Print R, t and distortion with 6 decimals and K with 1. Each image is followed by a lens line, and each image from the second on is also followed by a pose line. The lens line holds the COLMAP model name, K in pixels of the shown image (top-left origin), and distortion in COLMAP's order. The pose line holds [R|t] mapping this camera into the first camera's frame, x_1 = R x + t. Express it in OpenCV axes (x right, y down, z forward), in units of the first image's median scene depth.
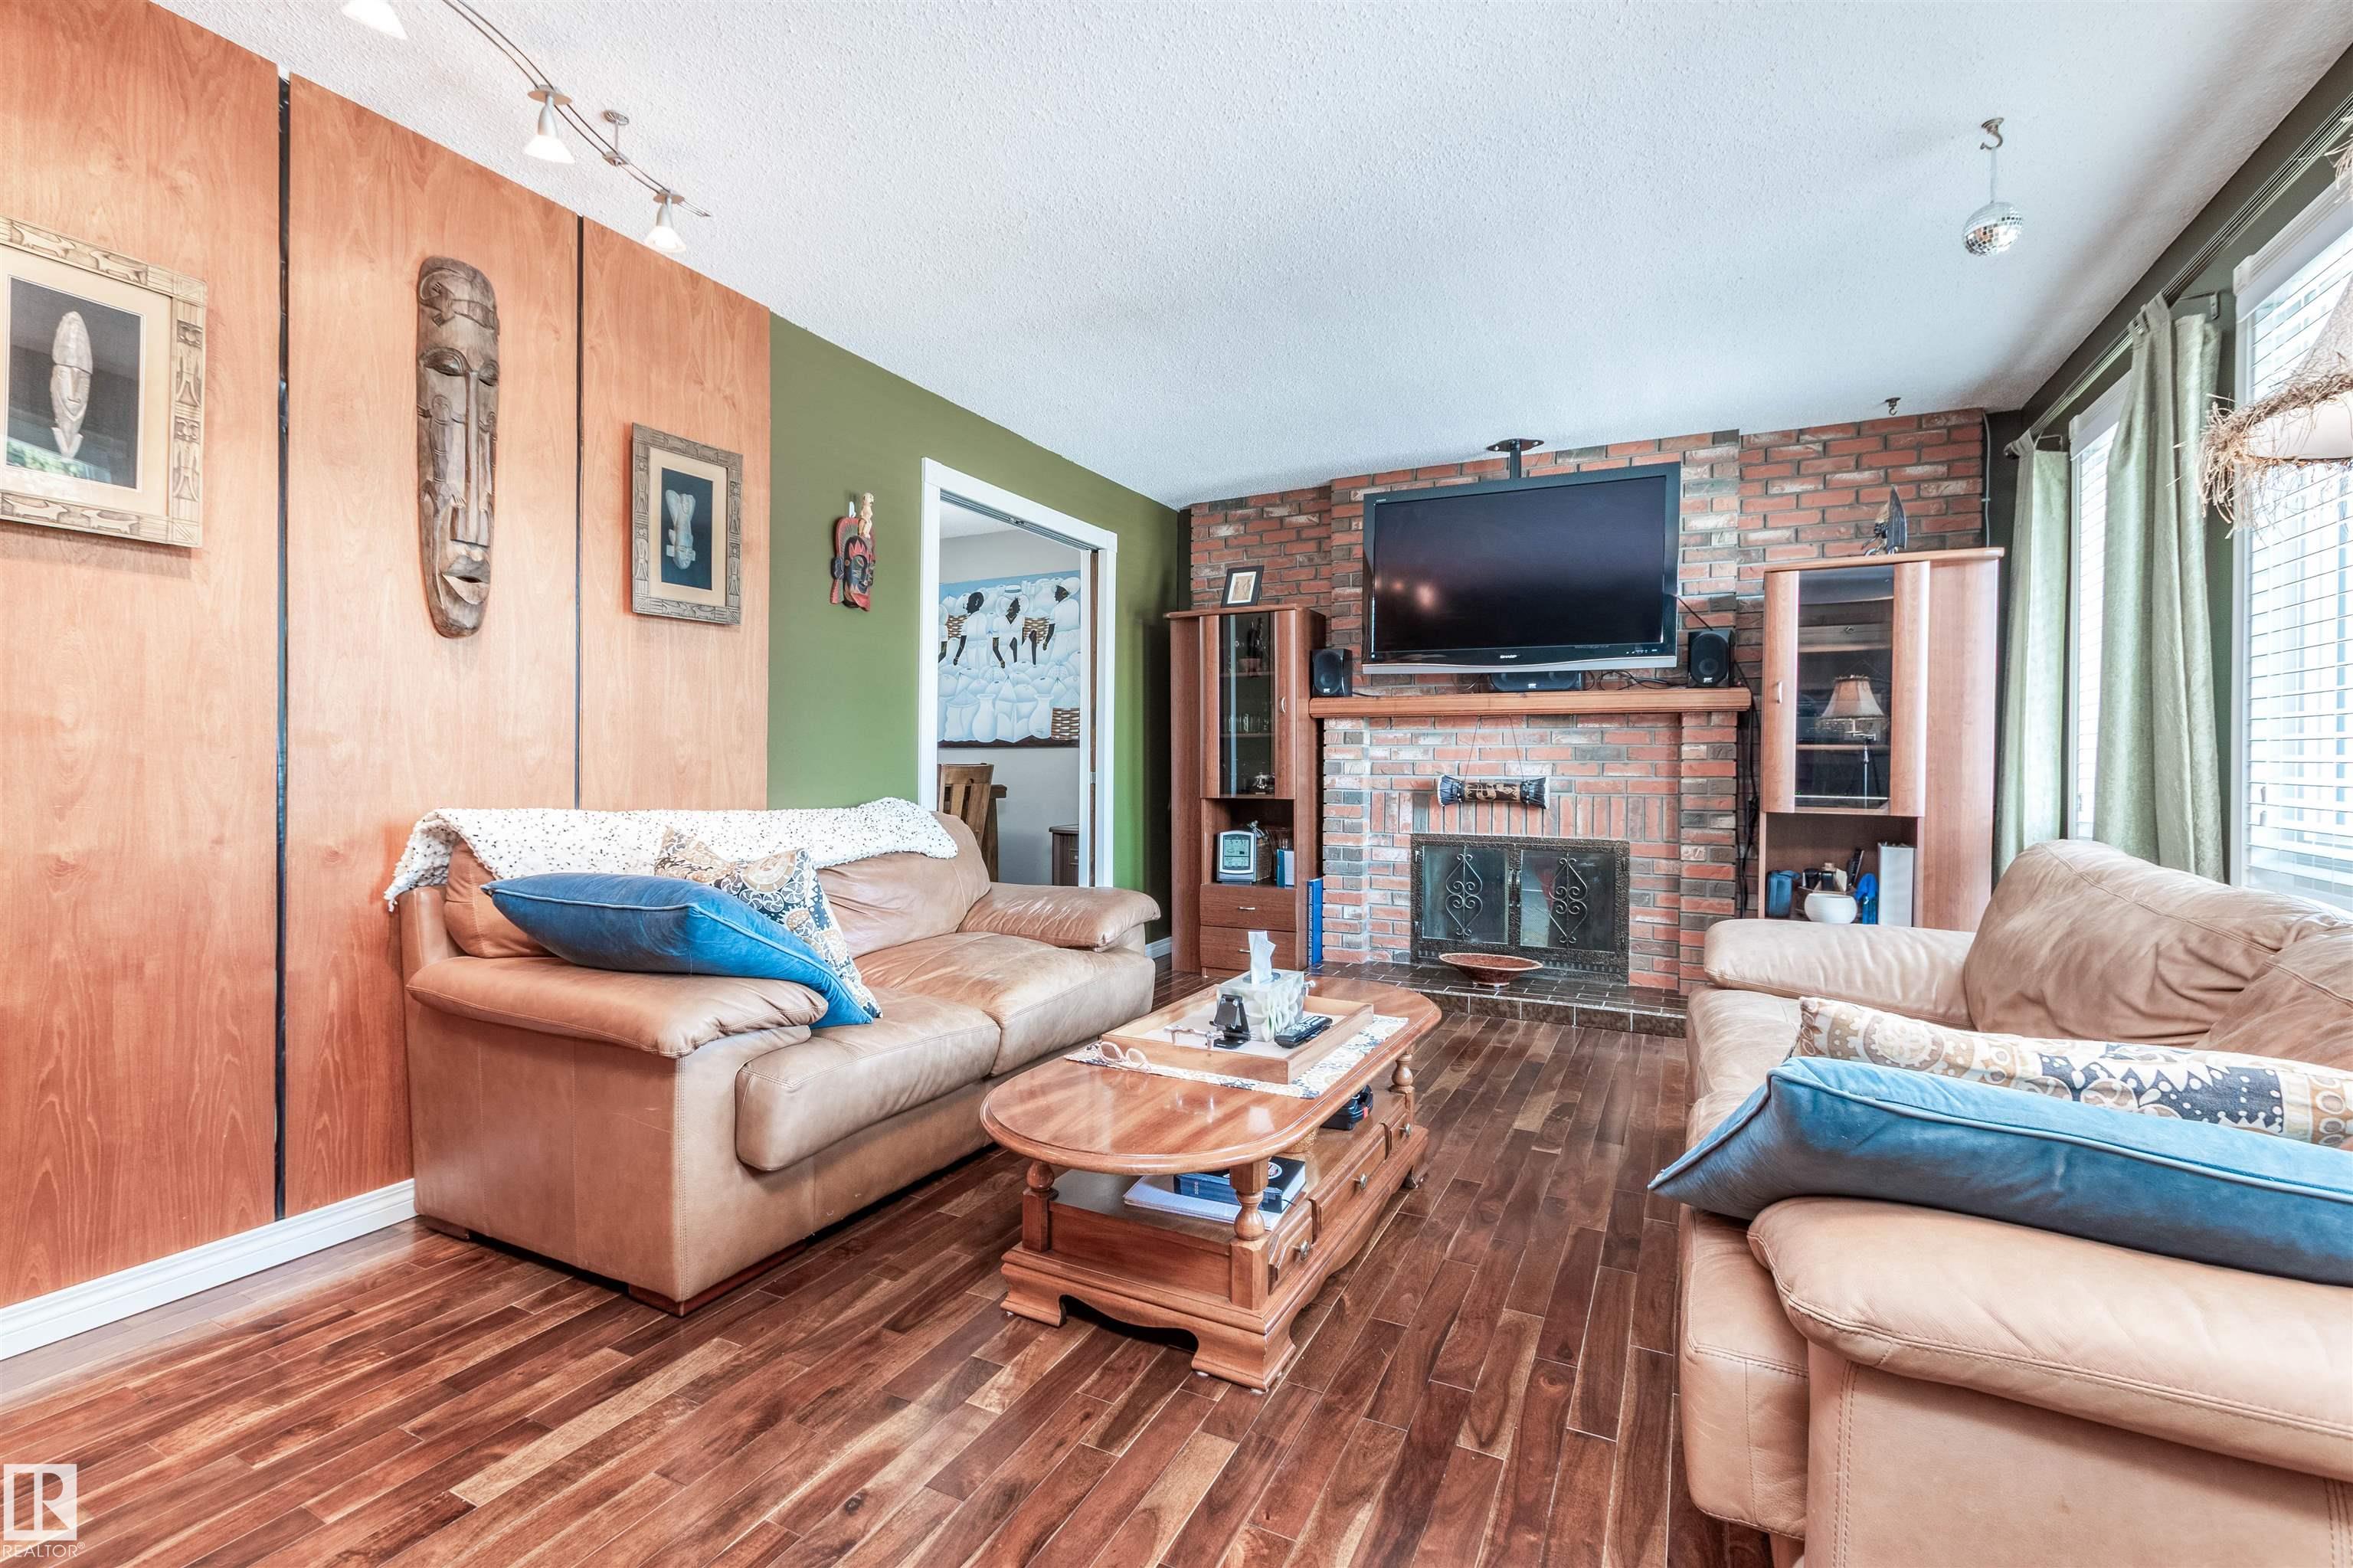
lens RADIAL K [[1039.2, 0, 1148.9], [0, 1039.2, 766.9], [0, 0, 1]] dist [0.003438, -0.001977]
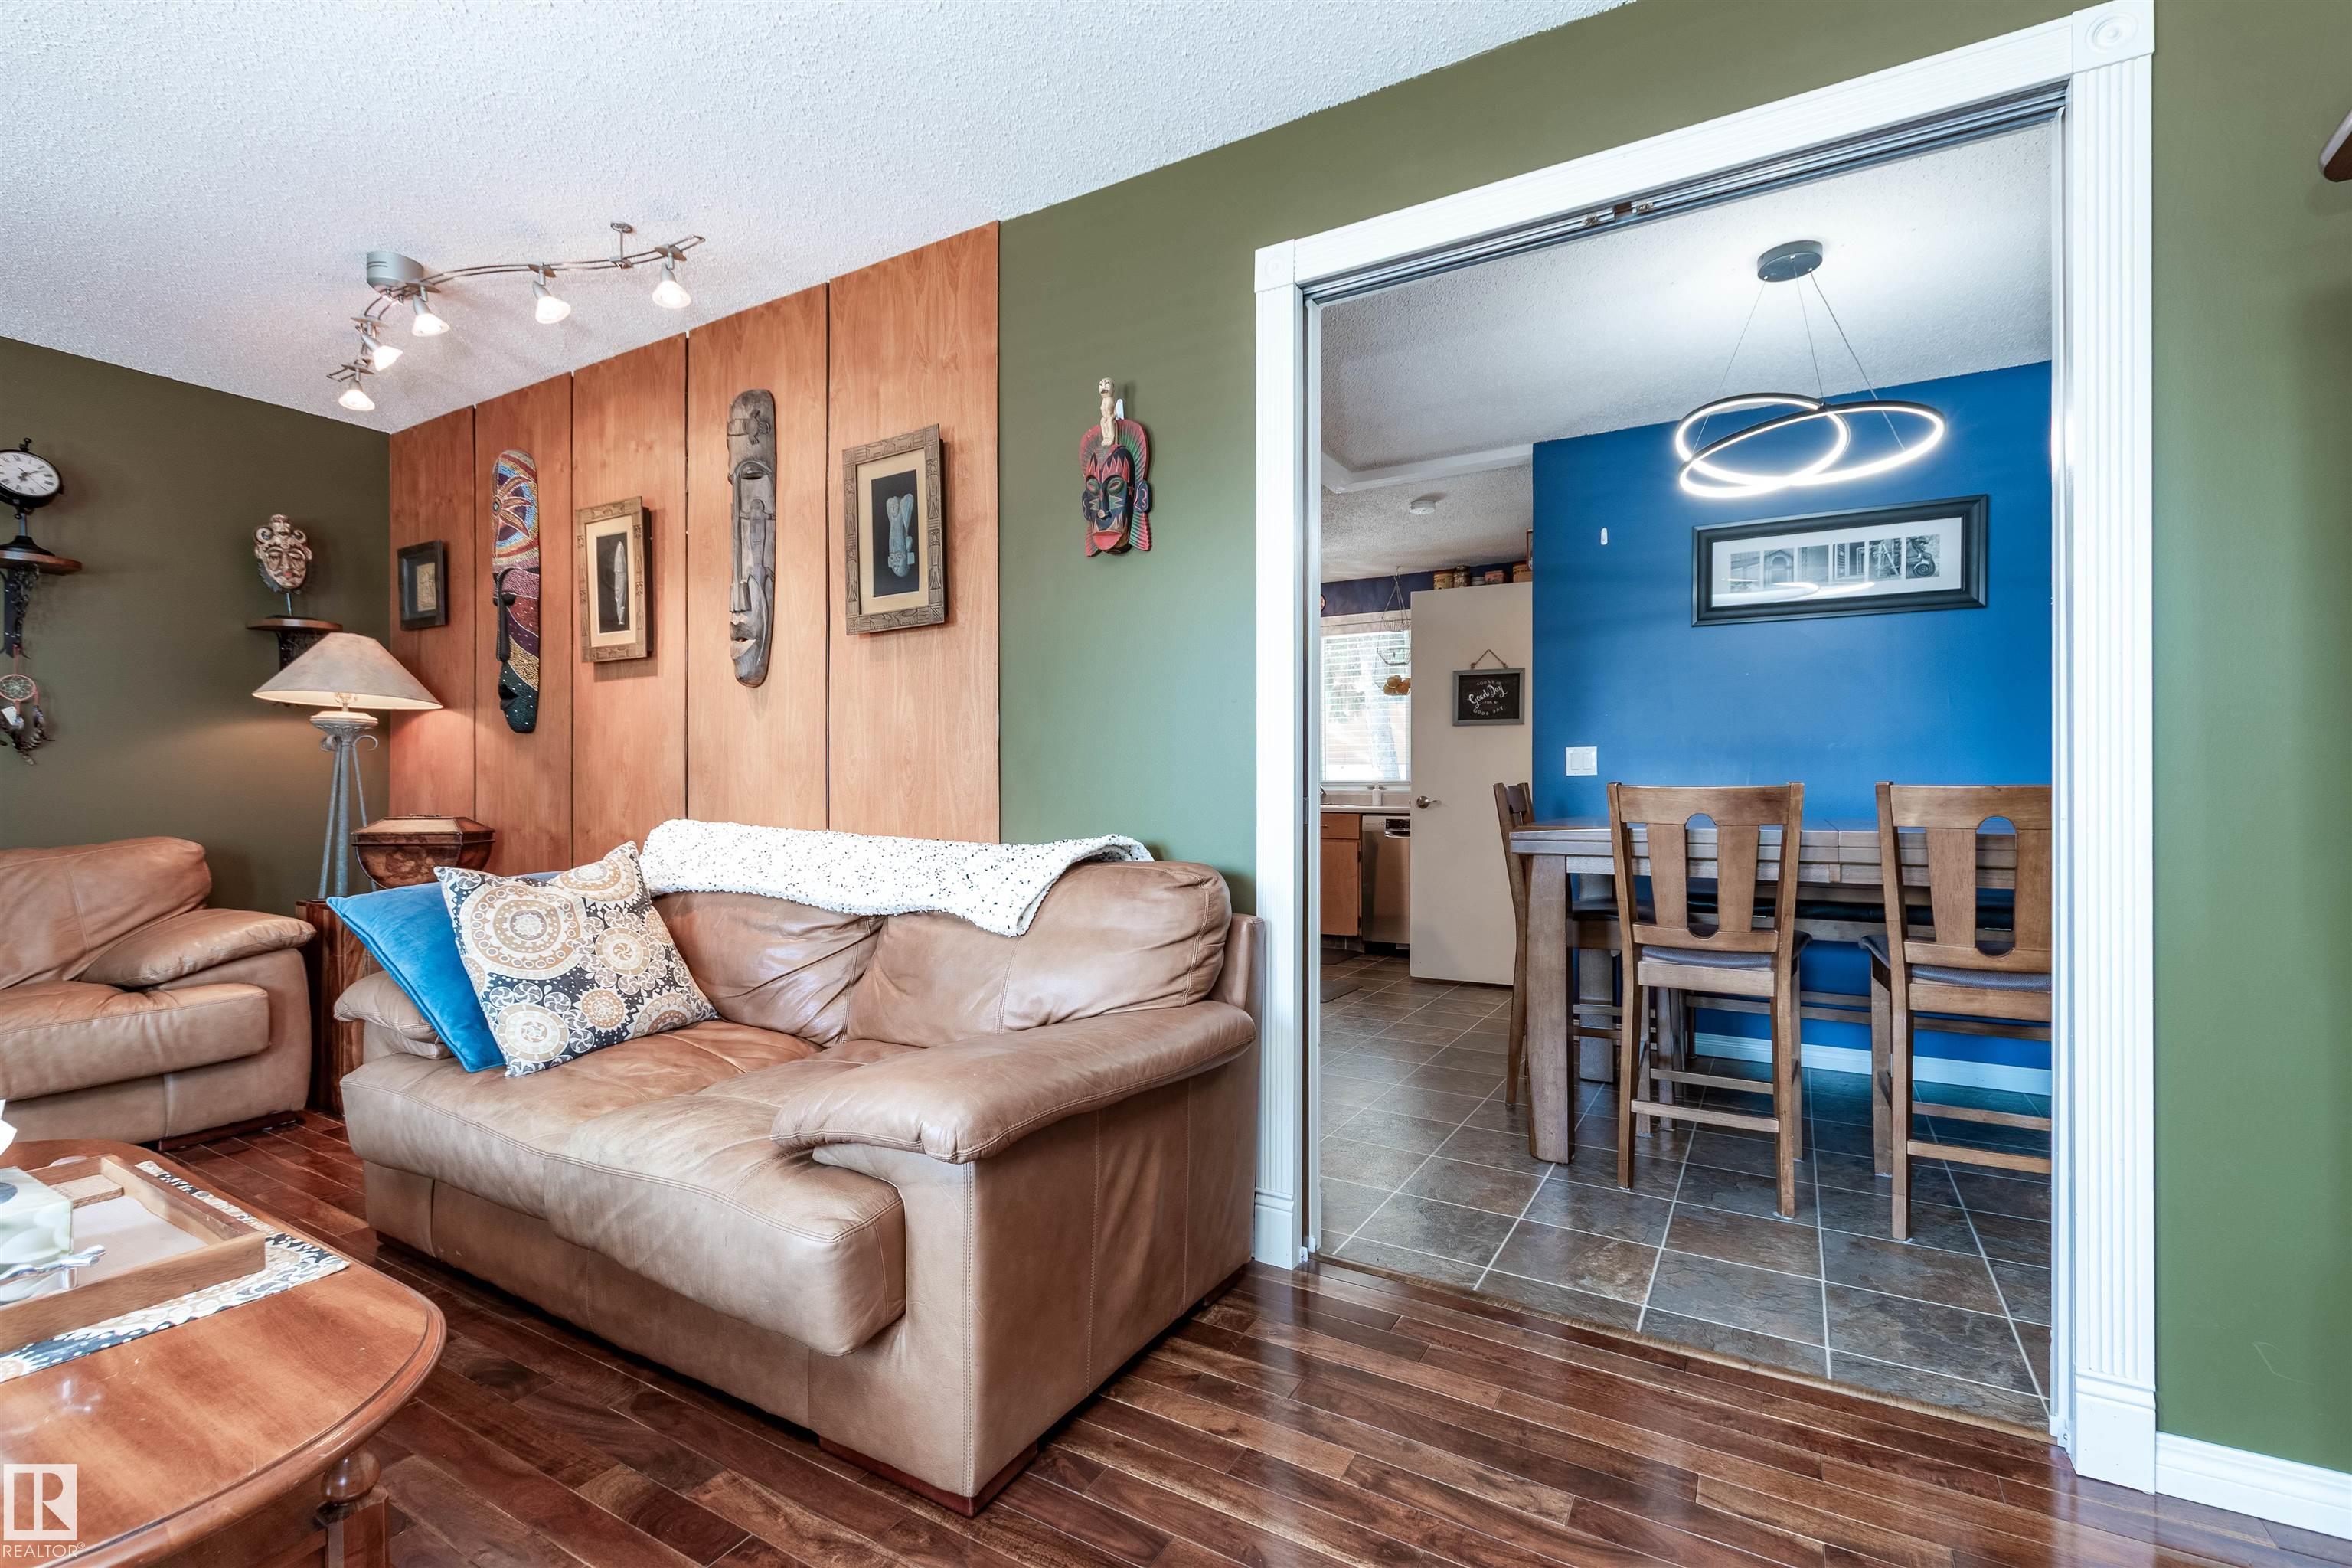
lens RADIAL K [[1038.7, 0, 1171.1], [0, 1038.7, 770.6], [0, 0, 1]] dist [0.003438, -0.001977]
pose [[-0.044230, -0.020774, -0.998805, 0.310249], [-0.000106, 0.999784, -0.020790, 0.002880], [0.999021, -0.000814, -0.044223, 0.844925]]
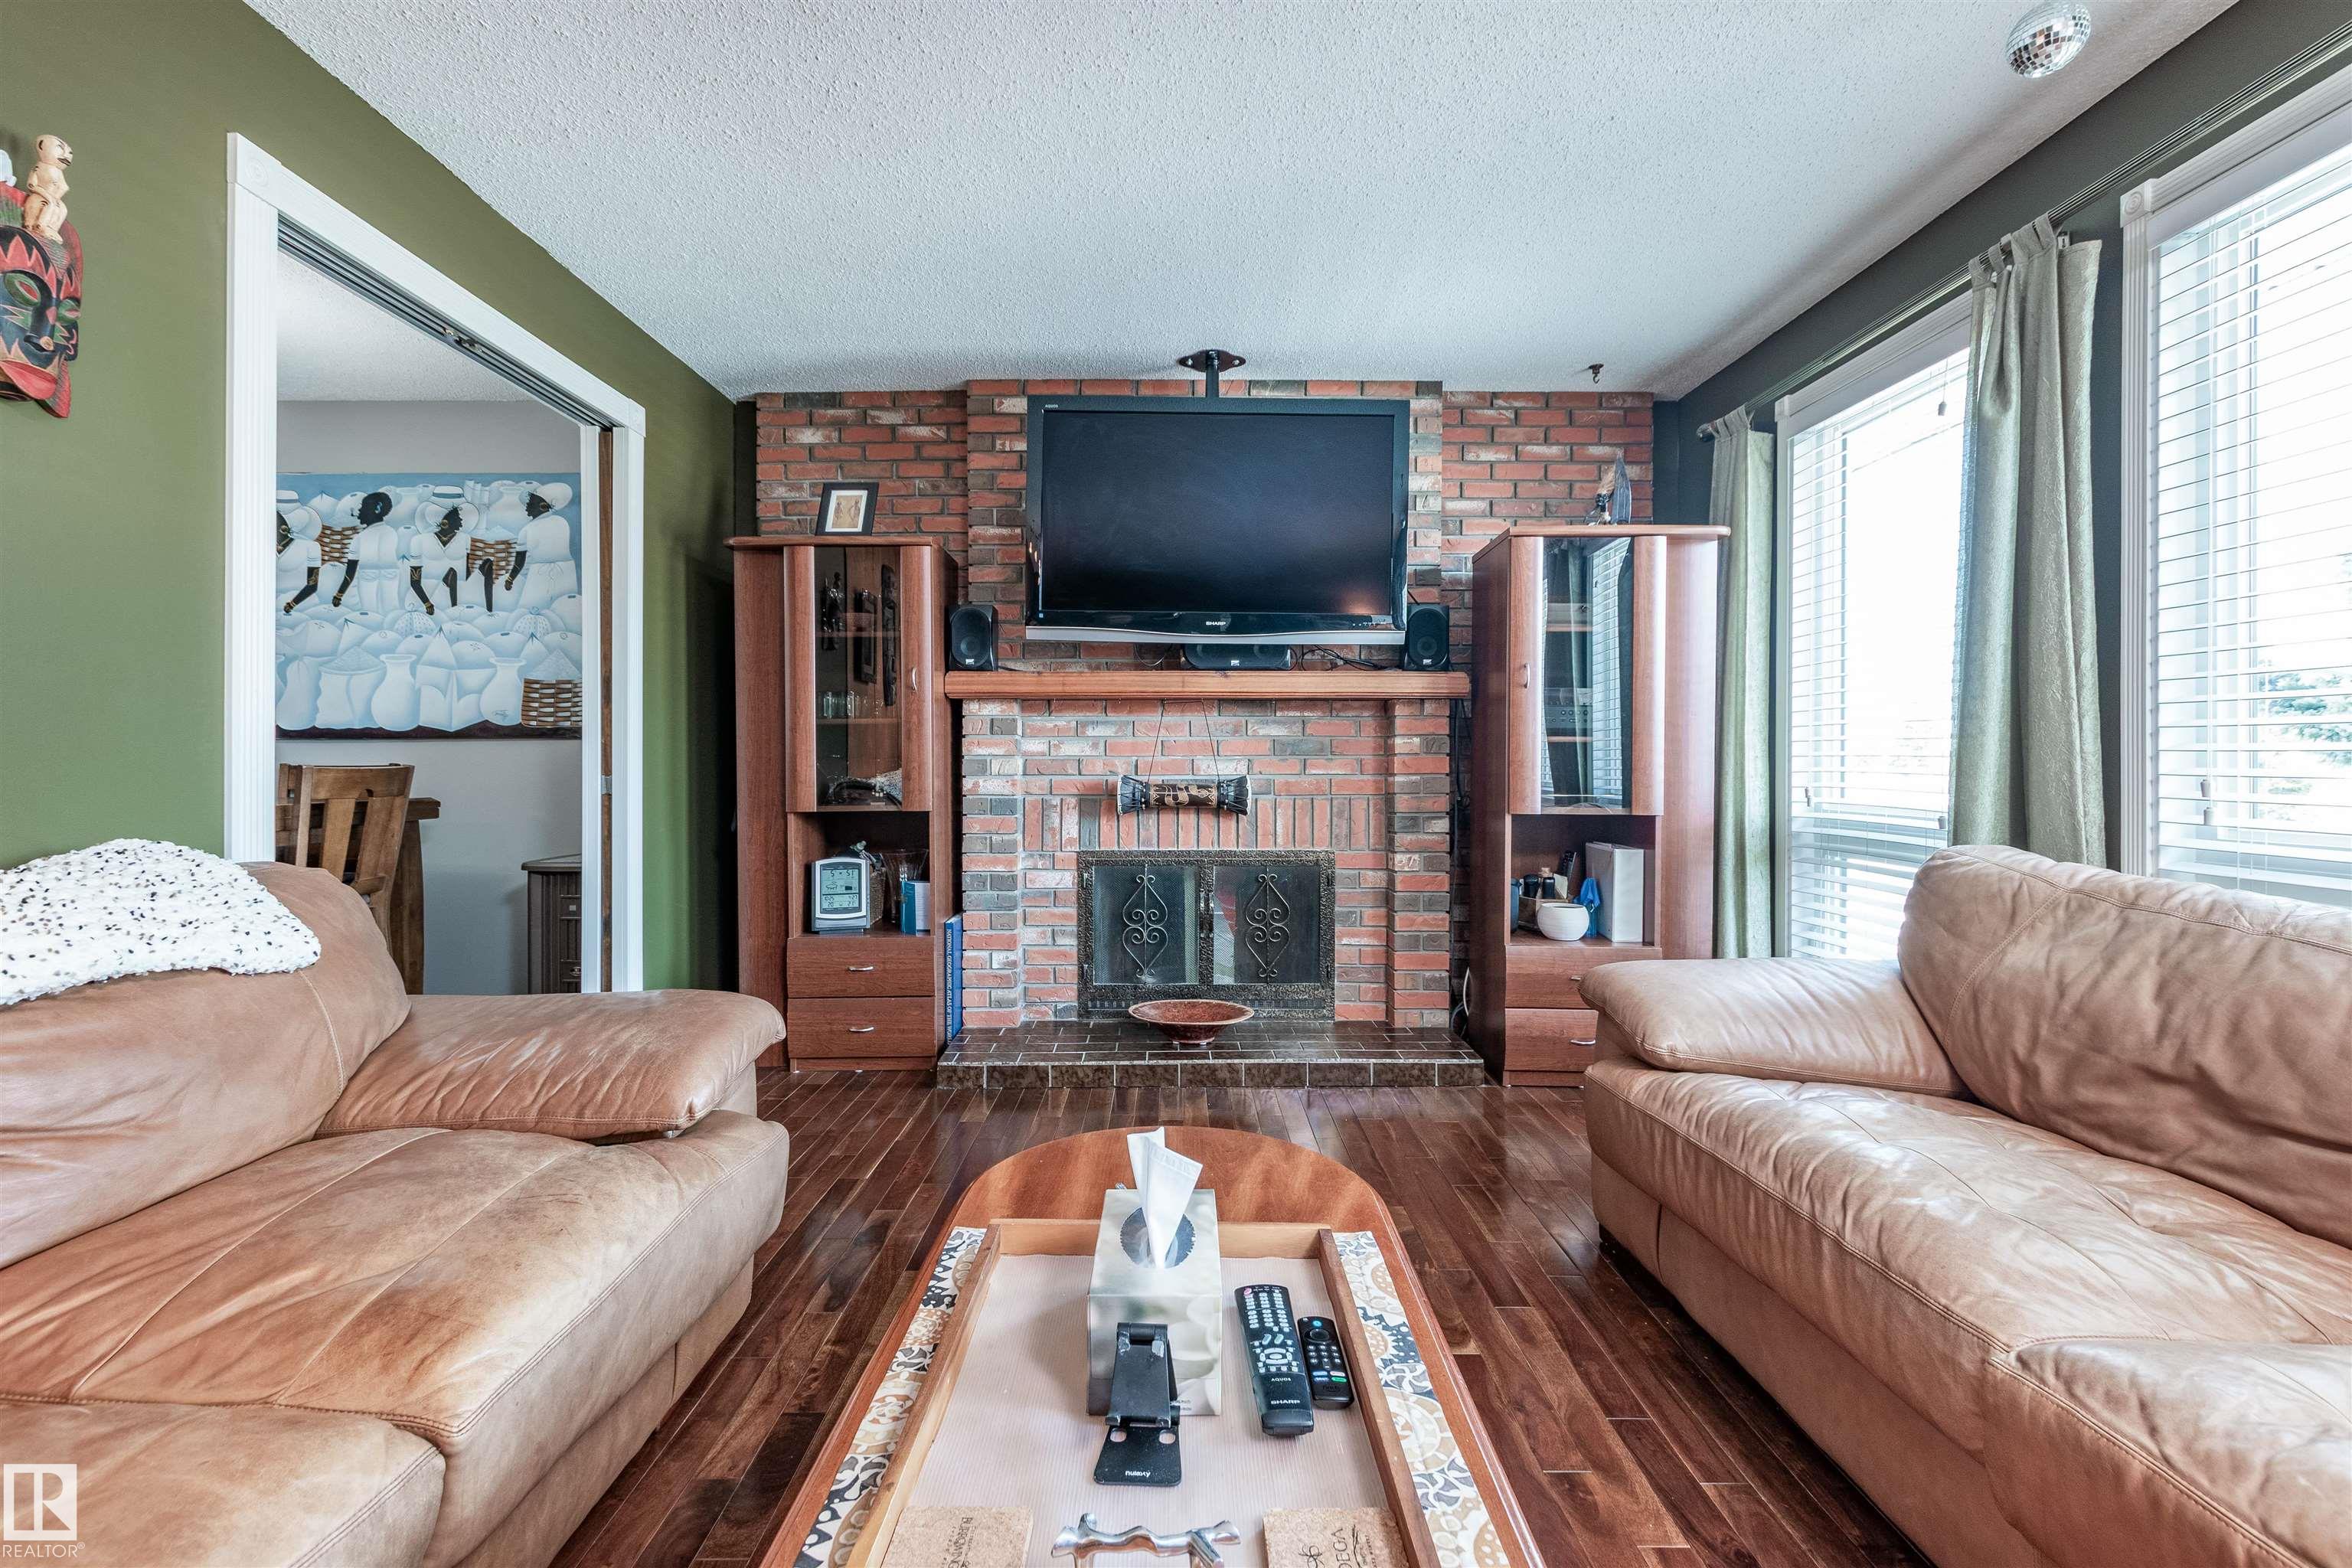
lens RADIAL K [[1038.7, 0, 1173.1], [0, 1038.7, 765.1], [0, 0, 1]] dist [0.003438, -0.001977]
pose [[0.885382, -0.006269, 0.464822, -0.048023], [0.007316, 0.999973, -0.000450, 0.001018], [-0.464807, 0.003799, 0.885404, 0.315717]]
